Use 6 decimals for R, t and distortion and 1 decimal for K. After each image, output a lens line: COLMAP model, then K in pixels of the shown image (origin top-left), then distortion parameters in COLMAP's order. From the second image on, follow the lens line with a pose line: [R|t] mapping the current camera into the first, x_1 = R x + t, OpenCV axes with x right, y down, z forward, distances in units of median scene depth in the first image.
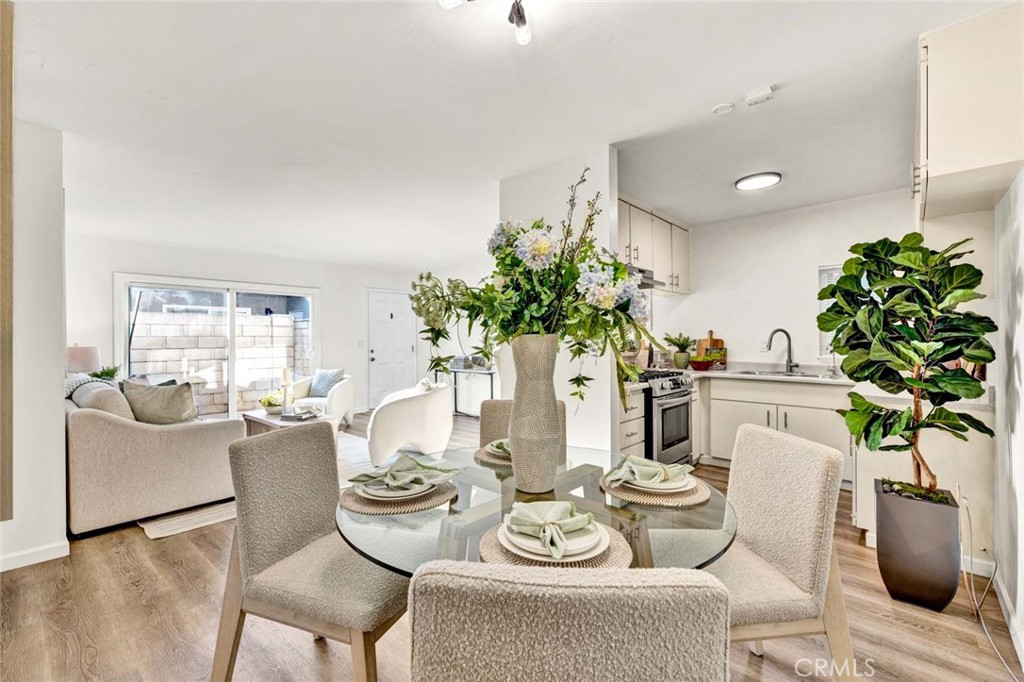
lens RADIAL K [[479.7, 0, 515.4], [0, 479.7, 333.6], [0, 0, 1]] dist [0.000452, 0.000161]
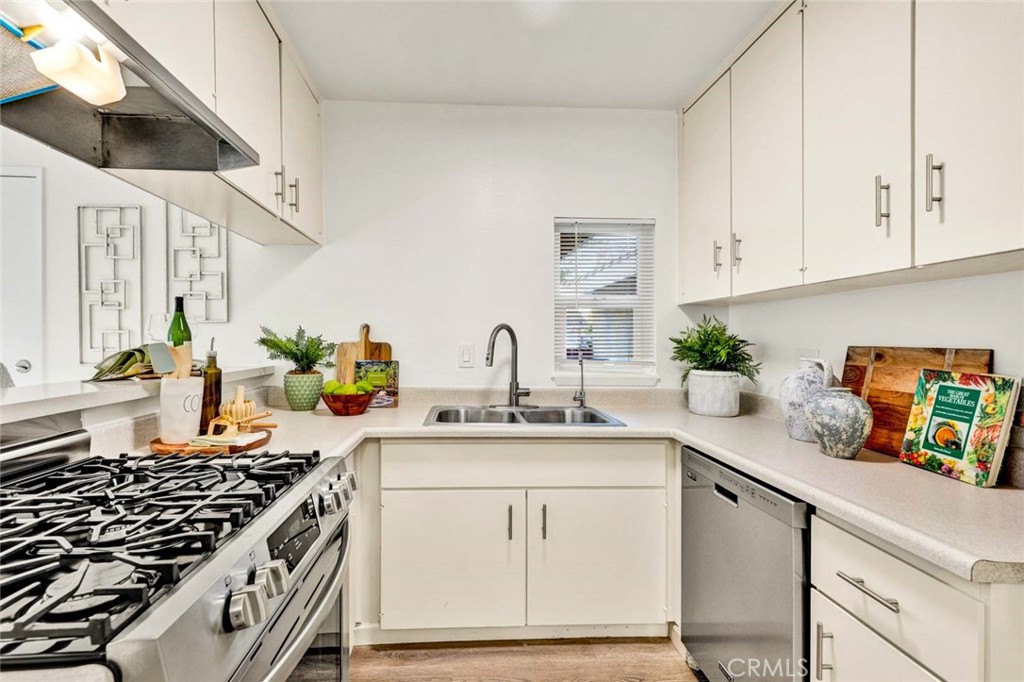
lens RADIAL K [[436.3, 0, 512.0], [0, 436.3, 341.0], [0, 0, 1]] dist [-0.021261, 0.000048]
pose [[0.687864, 0.006368, 0.725812, 0.212498], [-0.017012, 0.999828, 0.007351, 0.004429], [-0.725640, -0.017405, 0.687854, 0.658859]]
